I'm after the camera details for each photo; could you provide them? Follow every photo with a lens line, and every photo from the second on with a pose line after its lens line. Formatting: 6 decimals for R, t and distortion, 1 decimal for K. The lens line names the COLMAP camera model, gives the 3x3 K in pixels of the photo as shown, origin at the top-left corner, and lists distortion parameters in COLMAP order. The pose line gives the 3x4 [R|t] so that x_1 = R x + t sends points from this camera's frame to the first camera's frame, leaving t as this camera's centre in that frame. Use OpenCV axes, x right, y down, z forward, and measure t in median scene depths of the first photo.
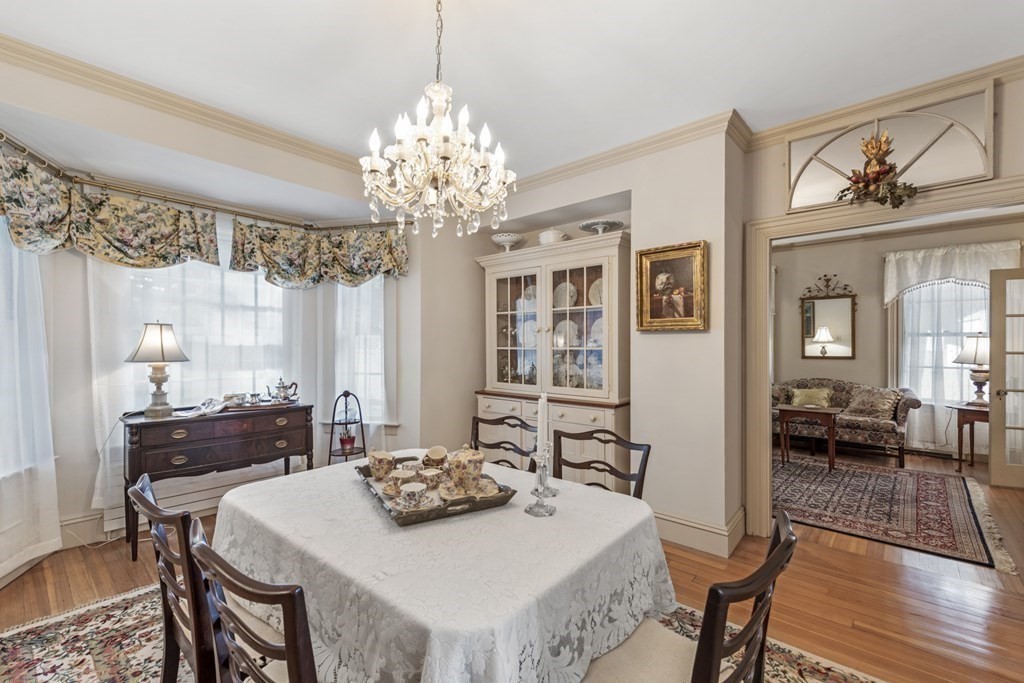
lens RADIAL K [[439.5, 0, 518.2], [0, 439.5, 344.9], [0, 0, 1]] dist [0.010043, 0.000232]
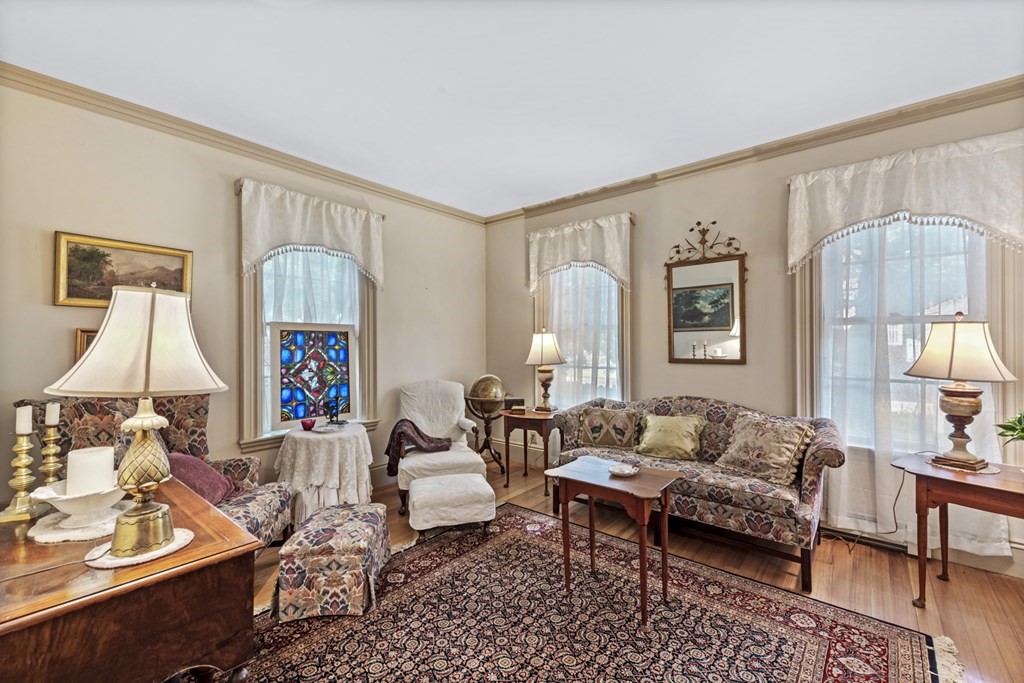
lens RADIAL K [[439.5, 0, 505.7], [0, 439.5, 341.8], [0, 0, 1]] dist [0.010043, 0.000232]
pose [[0.999512, -0.007891, 0.030230, 0.476903], [0.007885, 0.999969, 0.000346, -0.000398], [-0.030231, -0.000108, 0.999543, 0.477203]]
